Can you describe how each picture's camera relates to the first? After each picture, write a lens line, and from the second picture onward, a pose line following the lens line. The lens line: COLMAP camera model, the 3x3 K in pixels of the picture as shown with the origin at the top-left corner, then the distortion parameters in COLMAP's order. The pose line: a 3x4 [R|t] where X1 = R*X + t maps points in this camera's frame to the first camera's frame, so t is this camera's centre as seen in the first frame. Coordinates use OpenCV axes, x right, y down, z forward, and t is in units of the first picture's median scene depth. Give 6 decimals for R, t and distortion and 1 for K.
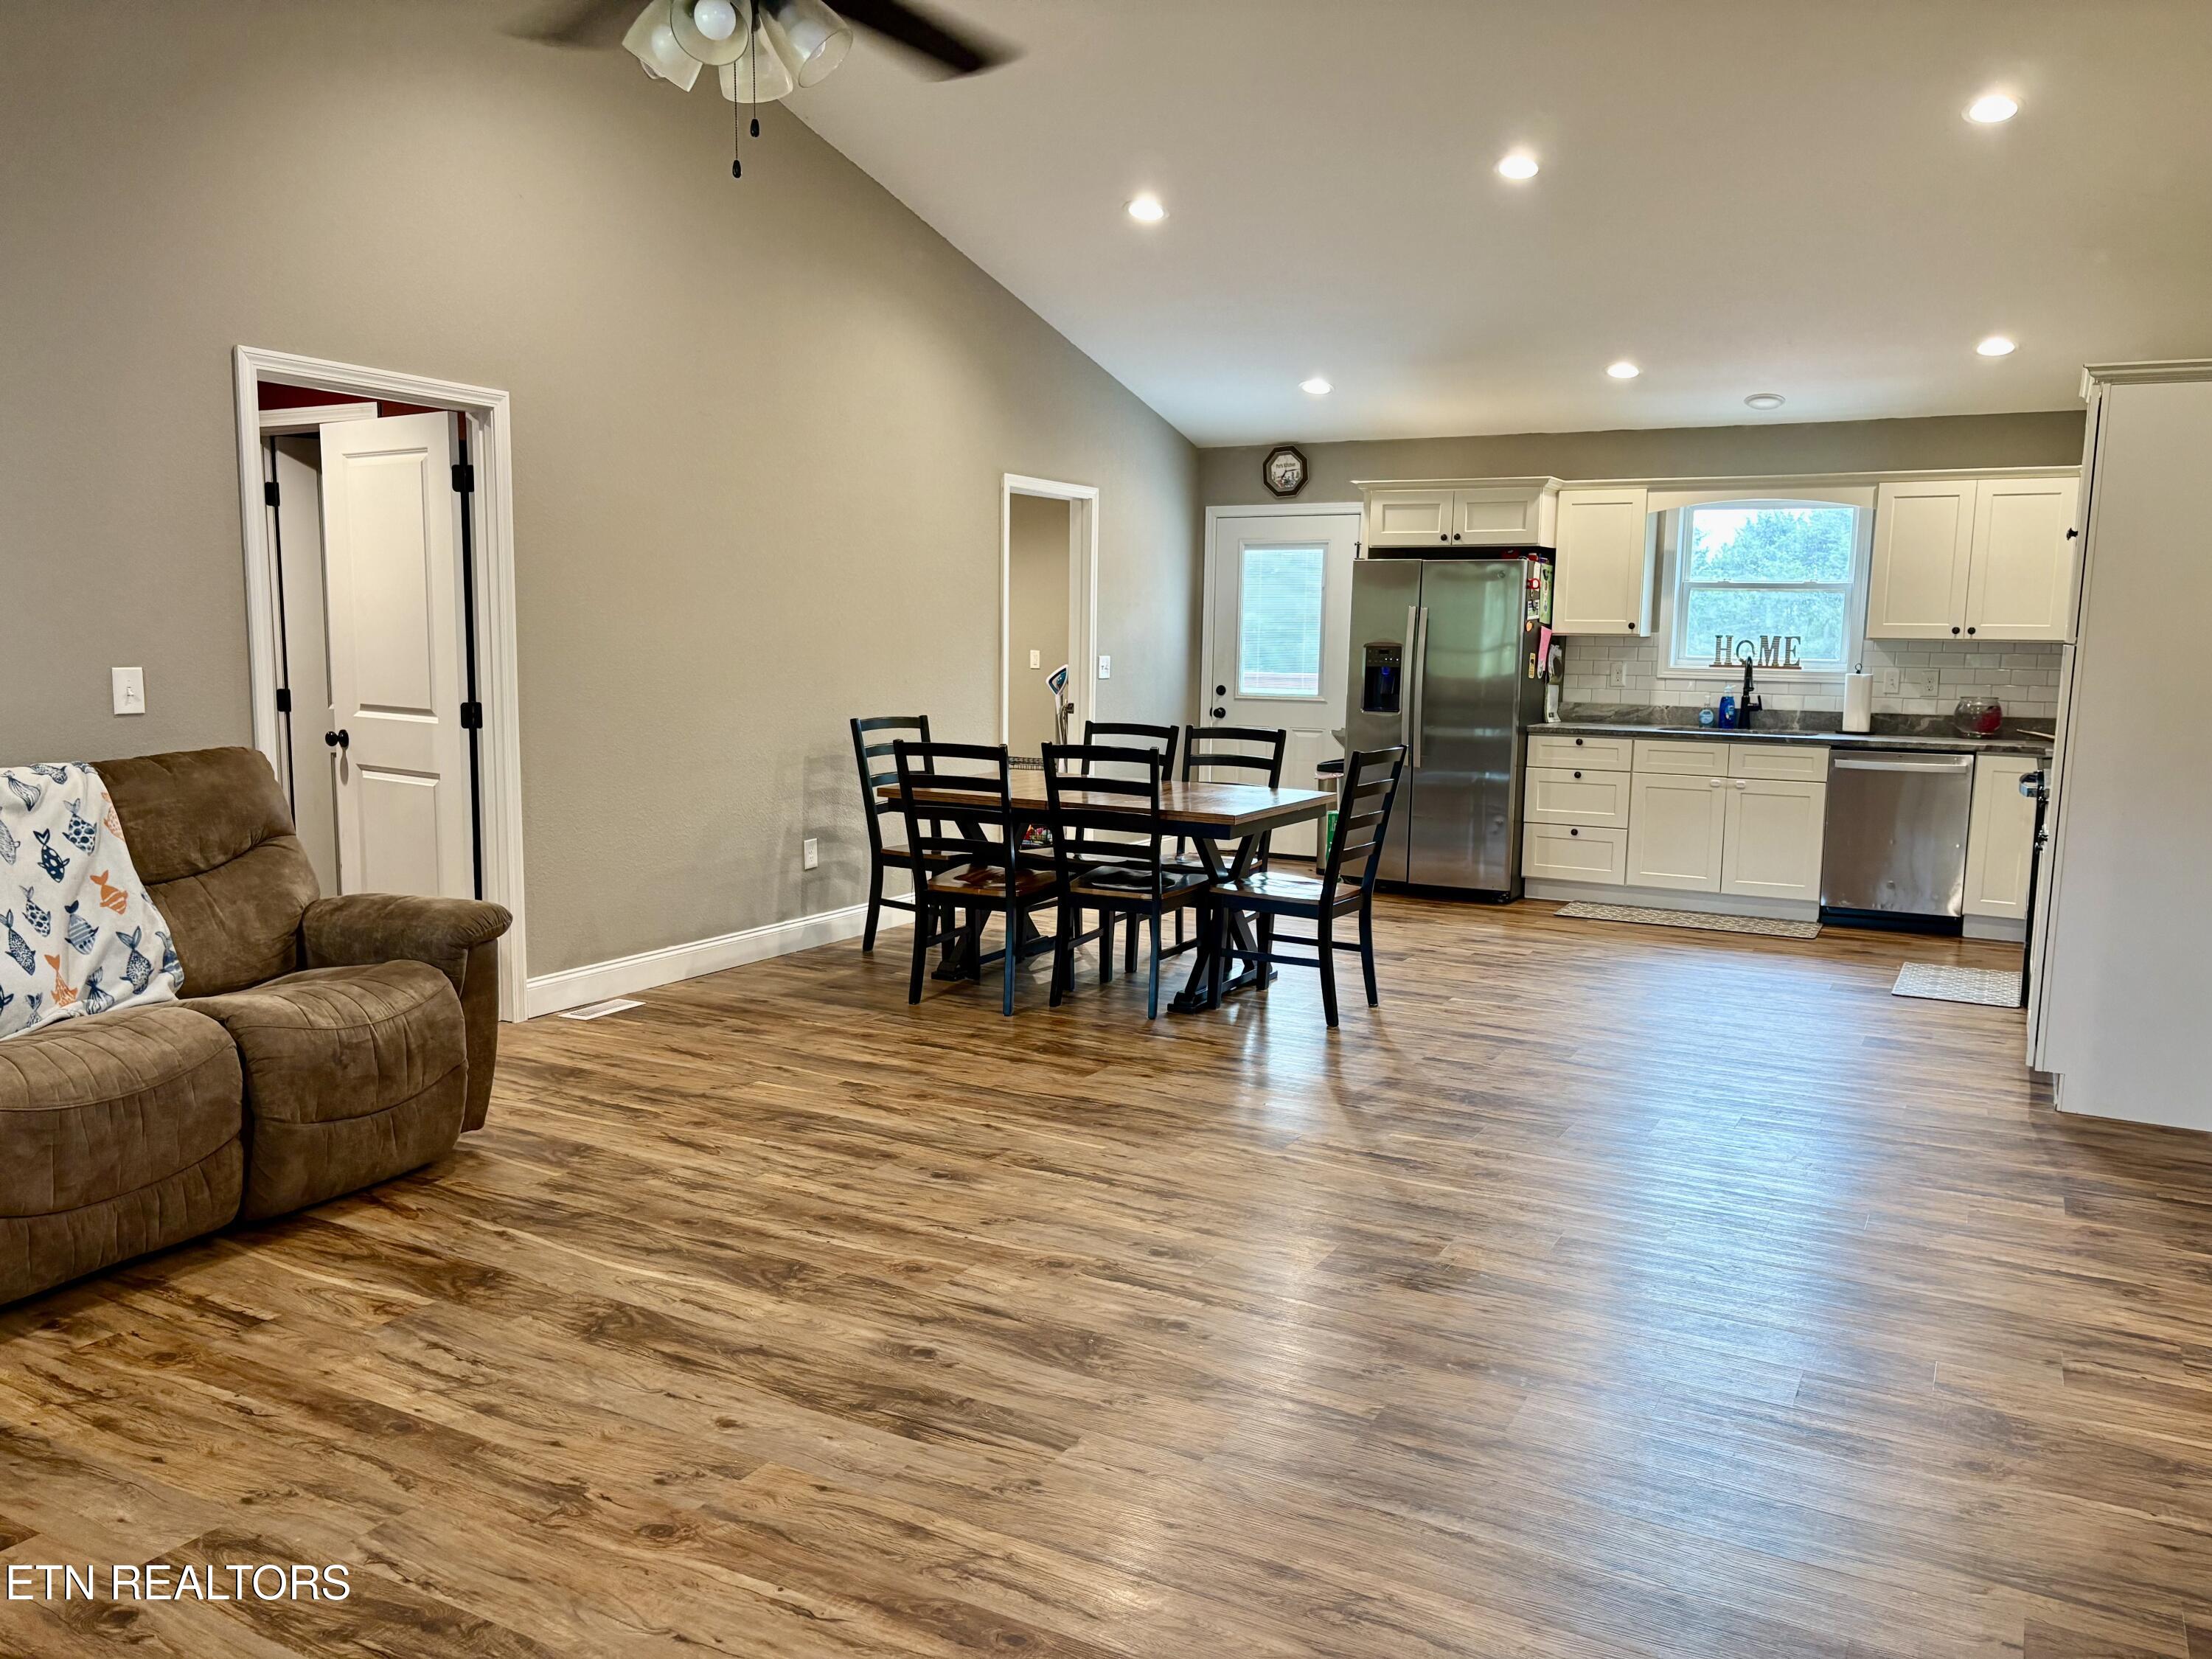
lens RADIAL K [[1666.7, 0, 1082.8], [0, 1666.7, 846.1], [0, 0, 1]] dist [0.009868, -0.006783]
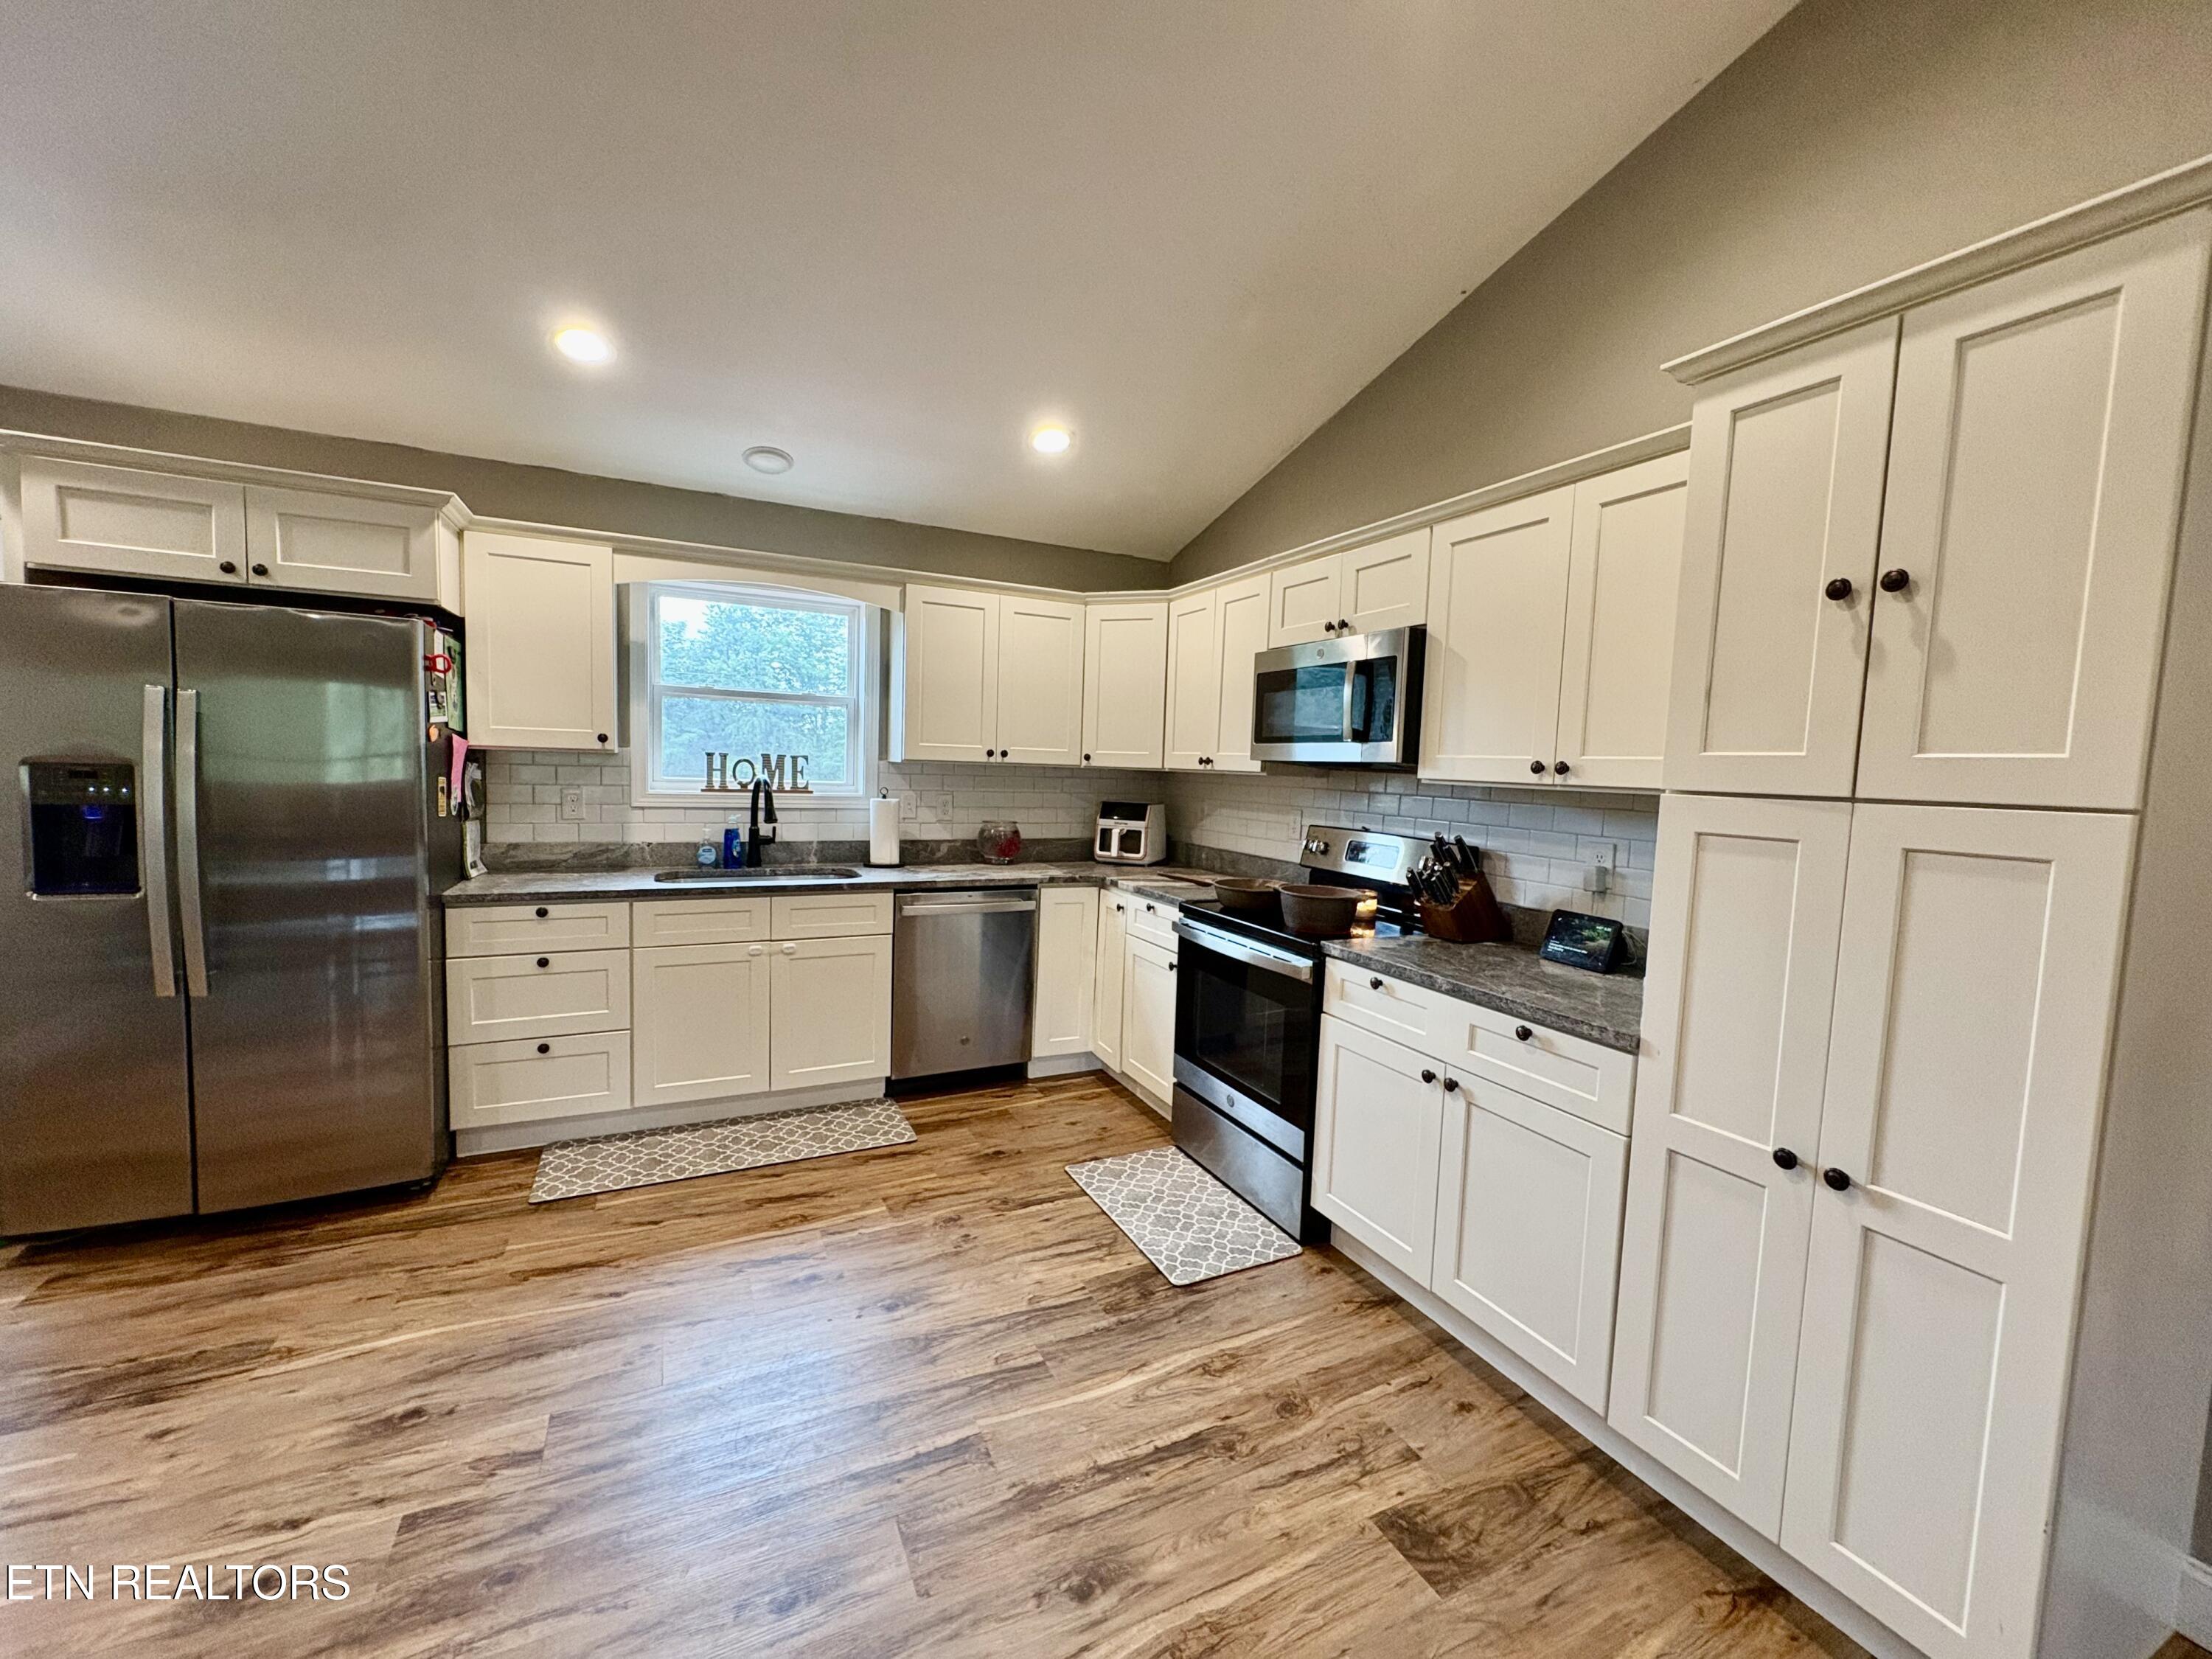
lens RADIAL K [[879.0, 0, 1108.6], [0, 879.0, 828.8], [0, 0, 1]] dist [-0.002623, 0.000361]
pose [[0.564181, -0.056091, 0.823743, 0.139696], [0.083560, 0.996446, 0.010621, -0.079163], [-0.821412, 0.062840, 0.566863, 0.612736]]
